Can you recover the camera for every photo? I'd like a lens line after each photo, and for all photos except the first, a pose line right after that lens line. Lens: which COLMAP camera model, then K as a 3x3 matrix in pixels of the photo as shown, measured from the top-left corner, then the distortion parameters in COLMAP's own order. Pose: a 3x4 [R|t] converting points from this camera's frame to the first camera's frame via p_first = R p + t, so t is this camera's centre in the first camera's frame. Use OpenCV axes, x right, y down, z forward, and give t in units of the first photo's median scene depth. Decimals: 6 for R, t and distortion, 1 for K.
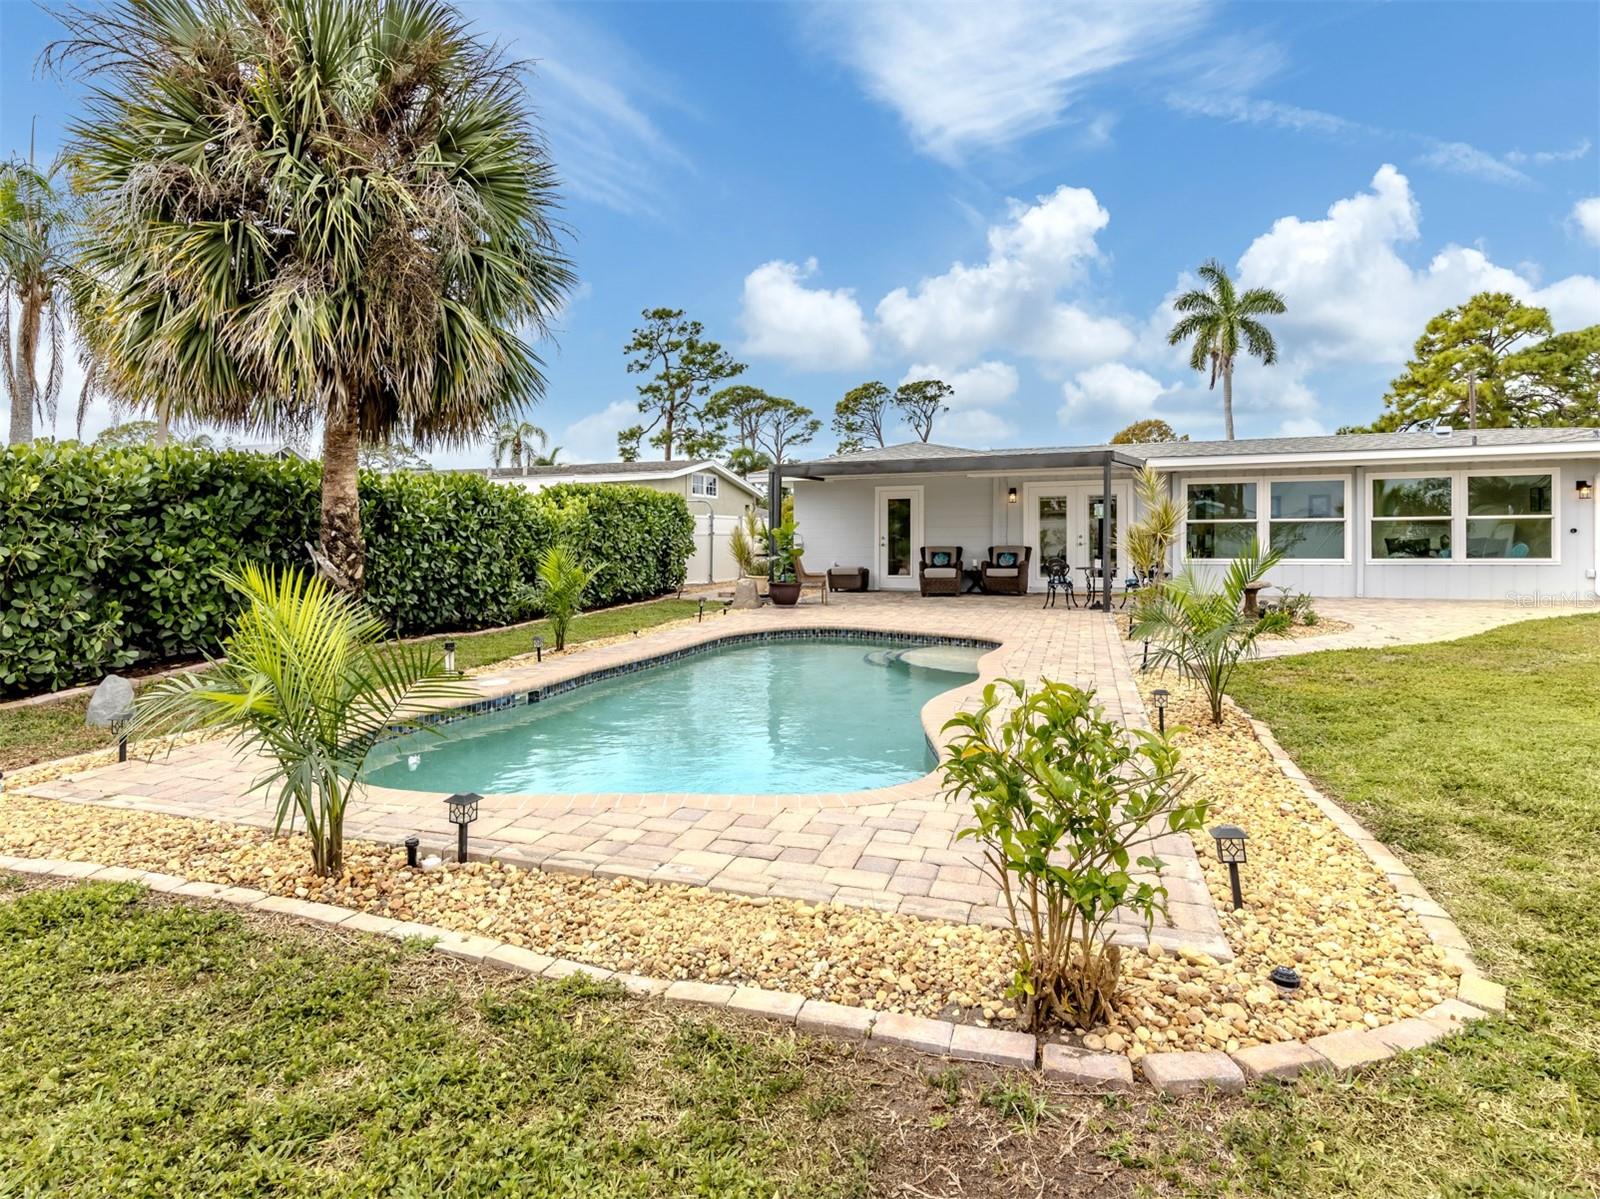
lens RADIAL K [[725.7, 0, 793.2], [0, 725.7, 585.8], [0, 0, 1]] dist [0.003142, 0.000194]
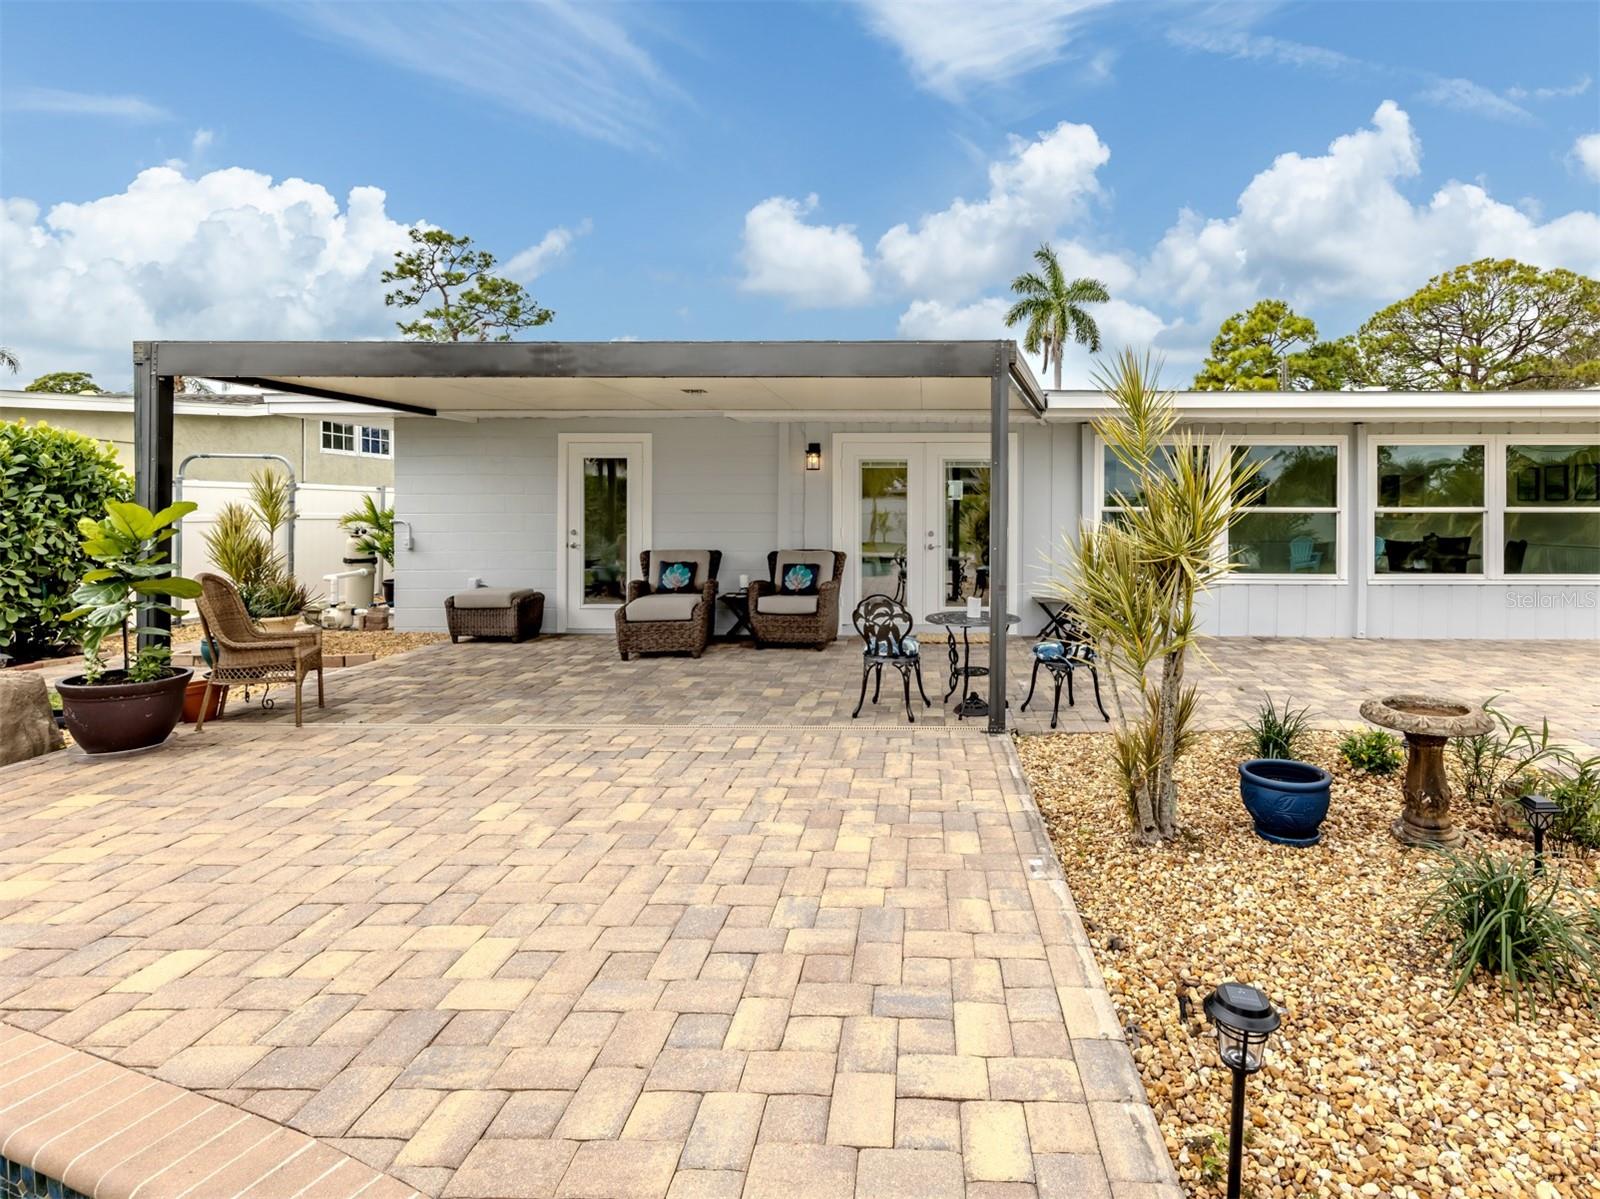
lens RADIAL K [[725.7, 0, 793.2], [0, 725.7, 585.8], [0, 0, 1]] dist [0.003142, 0.000194]
pose [[0.979480, -0.007700, 0.201394, 0.044238], [0.001206, 0.999476, 0.032350, -0.011336], [-0.201537, -0.031444, 0.978976, 0.116940]]
